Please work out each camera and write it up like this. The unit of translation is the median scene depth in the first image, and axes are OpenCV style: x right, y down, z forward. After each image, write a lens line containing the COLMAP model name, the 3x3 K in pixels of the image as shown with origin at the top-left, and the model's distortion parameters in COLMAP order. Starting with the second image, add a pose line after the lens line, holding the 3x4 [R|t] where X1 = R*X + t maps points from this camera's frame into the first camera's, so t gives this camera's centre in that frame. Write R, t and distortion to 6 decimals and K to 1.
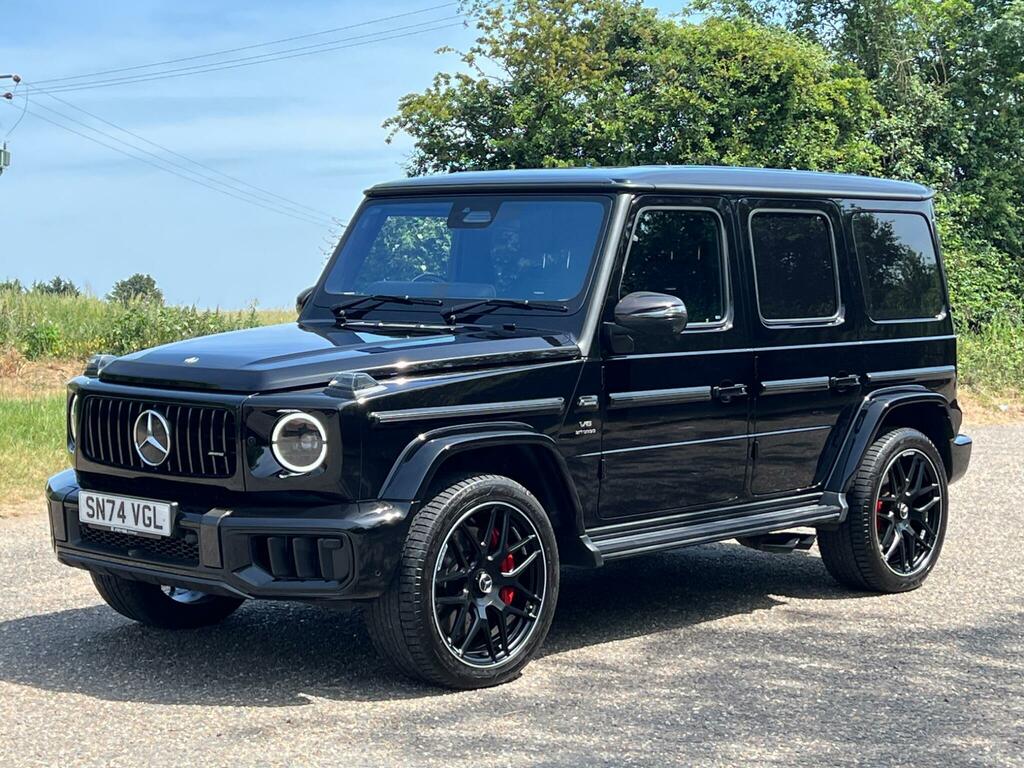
lens RADIAL K [[1863.8, 0, 512.0], [0, 1863.8, 384.0], [0, 0, 1]] dist [0.325762, -0.431921]
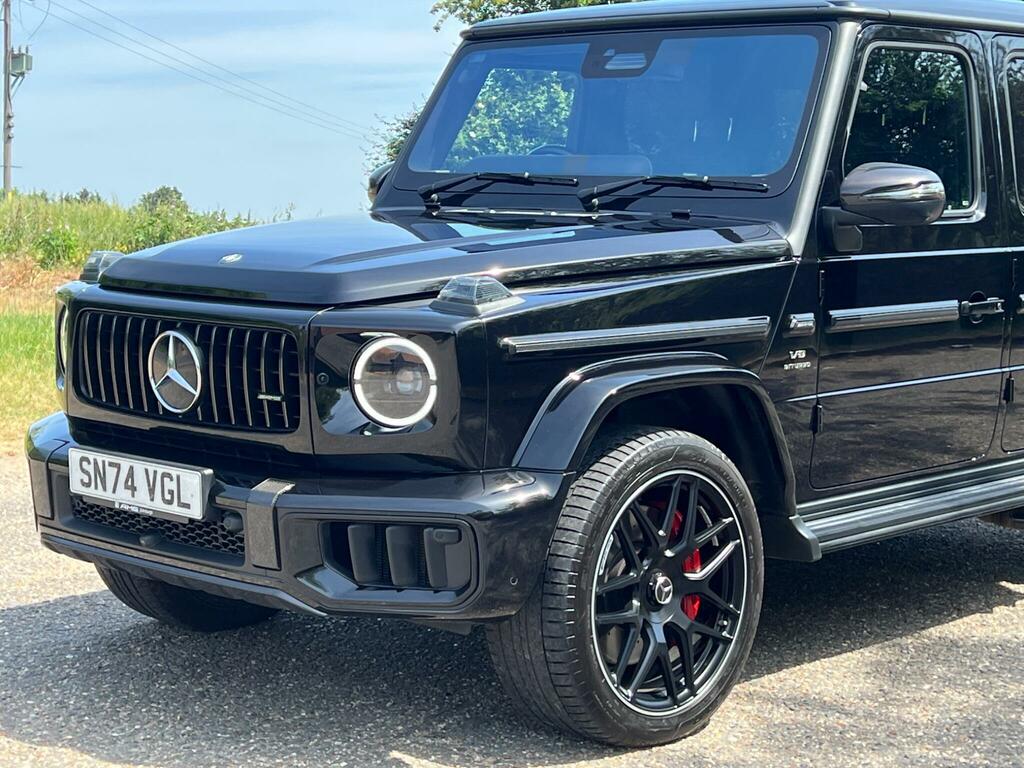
lens RADIAL K [[1863.1, 0, 511.4], [0, 1863.1, 358.5], [0, 0, 1]] dist [0.252092, -0.074510]
pose [[0.999895, 0.005869, -0.013242, -0.059188], [-0.005449, 0.999486, 0.031583, 0.001700], [0.013420, -0.031507, 0.999413, 0.317407]]
